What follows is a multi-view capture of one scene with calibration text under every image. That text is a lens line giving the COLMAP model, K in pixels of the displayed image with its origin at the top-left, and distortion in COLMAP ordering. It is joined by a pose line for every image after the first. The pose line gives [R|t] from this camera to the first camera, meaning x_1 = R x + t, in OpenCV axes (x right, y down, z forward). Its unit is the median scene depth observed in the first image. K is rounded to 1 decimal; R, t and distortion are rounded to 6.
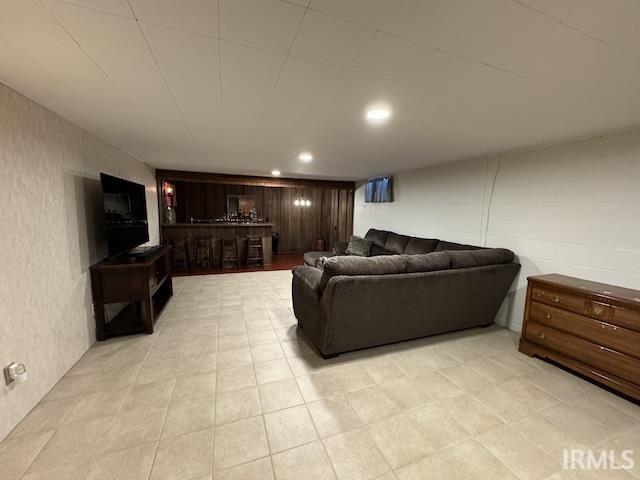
lens RADIAL K [[255.5, 0, 320.0], [0, 255.5, 240.0], [0, 0, 1]] dist [-0.001065, 0.000048]
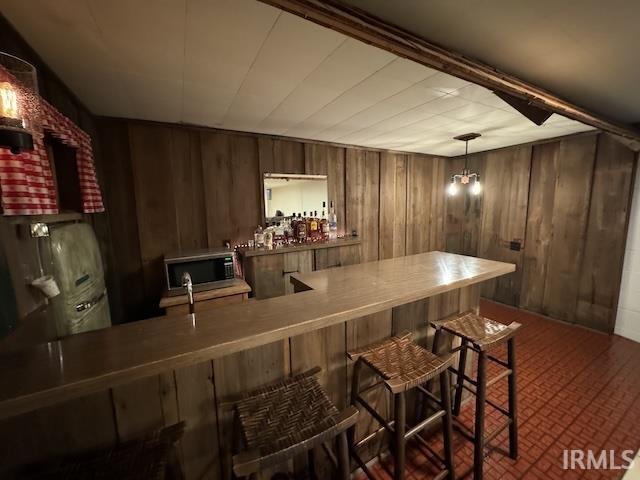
lens RADIAL K [[255.5, 0, 320.0], [0, 255.5, 240.0], [0, 0, 1]] dist [-0.001065, 0.000048]
pose [[0.987155, -0.061695, 0.147374, -0.525949], [0.059042, 0.998006, 0.022311, -0.134931], [-0.148456, -0.013323, 0.988829, 0.978441]]
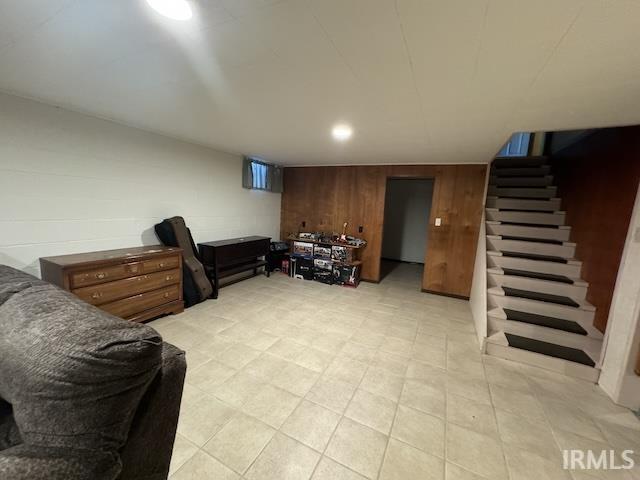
lens RADIAL K [[255.5, 0, 320.0], [0, 255.5, 240.0], [0, 0, 1]] dist [-0.001065, 0.000048]
pose [[-0.679228, -0.163358, 0.715516, -0.172392], [0.013841, 0.971890, 0.235029, -0.062557], [-0.733796, 0.169542, -0.657874, 0.482901]]
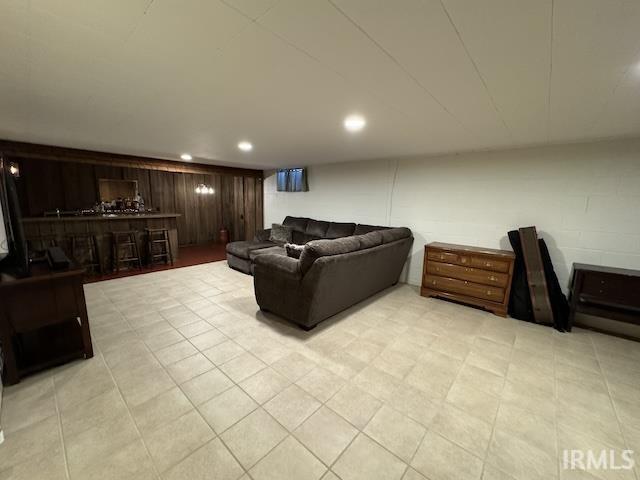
lens RADIAL K [[255.5, 0, 320.0], [0, 255.5, 240.0], [0, 0, 1]] dist [-0.001065, 0.000048]
pose [[0.882278, -0.076298, 0.464504, -0.217227], [0.052989, 0.996603, 0.063050, -0.006070], [-0.467736, -0.031014, 0.883324, -0.014648]]
